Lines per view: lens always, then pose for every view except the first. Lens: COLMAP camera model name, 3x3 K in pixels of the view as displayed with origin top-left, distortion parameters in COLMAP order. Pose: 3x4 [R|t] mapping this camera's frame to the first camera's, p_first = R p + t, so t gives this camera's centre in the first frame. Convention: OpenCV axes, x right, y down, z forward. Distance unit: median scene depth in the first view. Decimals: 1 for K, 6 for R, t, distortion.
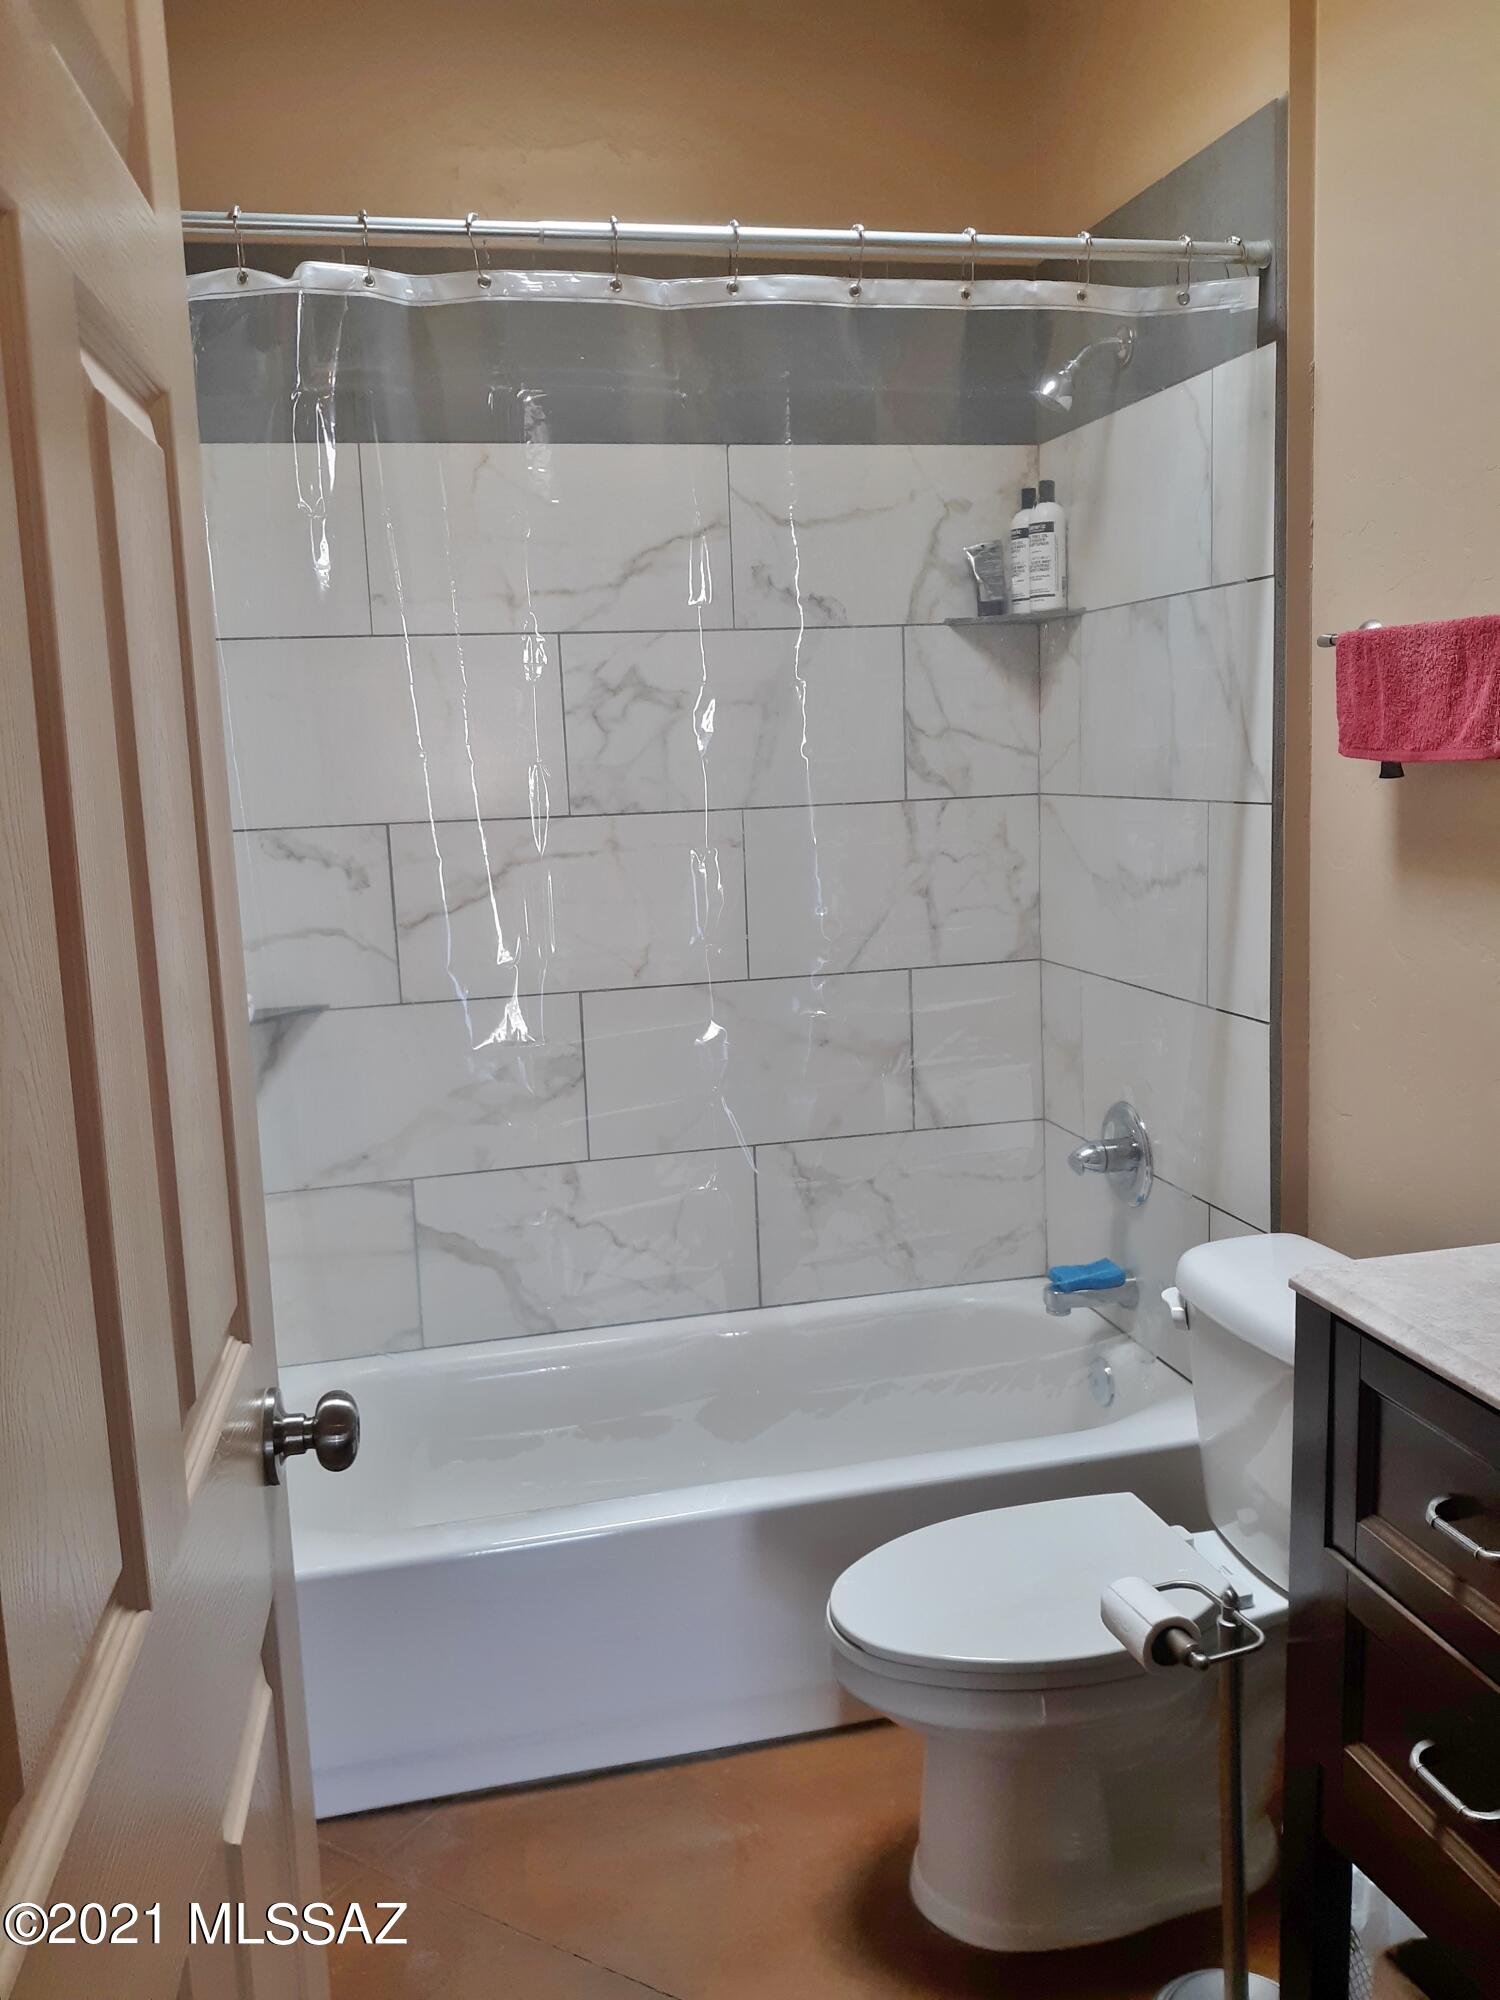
lens RADIAL K [[1634.4, 0, 750.0], [0, 1634.4, 1000.0], [0, 0, 1]] dist [-0.035670, -0.006743]
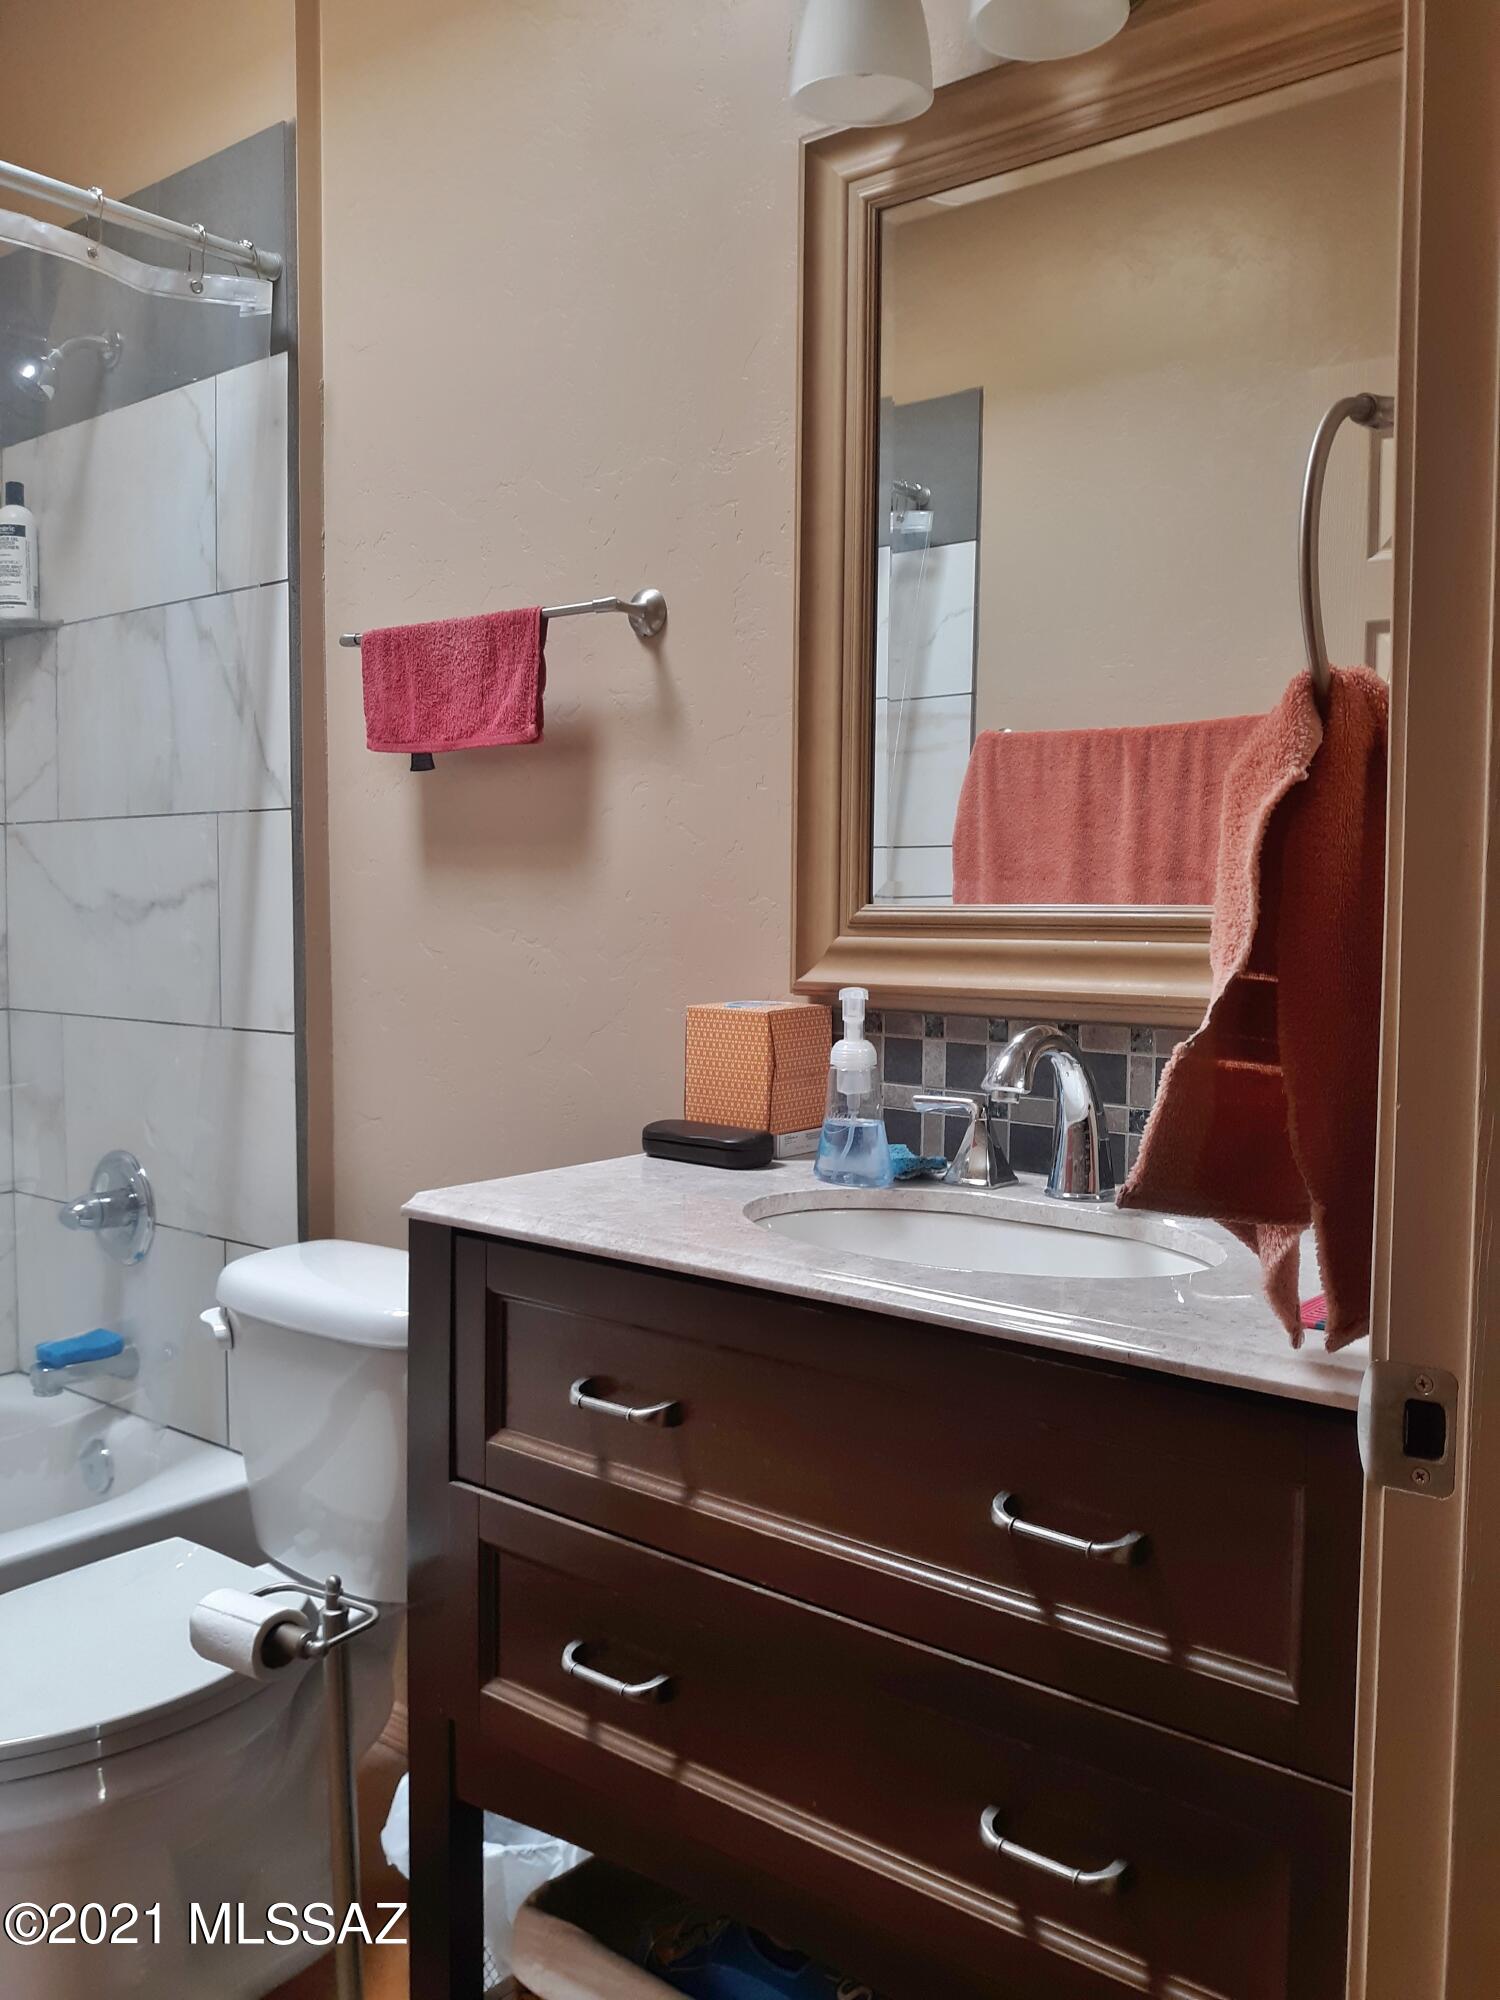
lens RADIAL K [[1654.2, 0, 750.0], [0, 1654.2, 1000.0], [0, 0, 1]] dist [-0.034157, 0.003406]
pose [[0.797489, 0.002272, 0.603329, -0.059354], [0.051978, 0.996016, -0.072457, 0.081928], [-0.601090, 0.089144, 0.794194, 0.053756]]
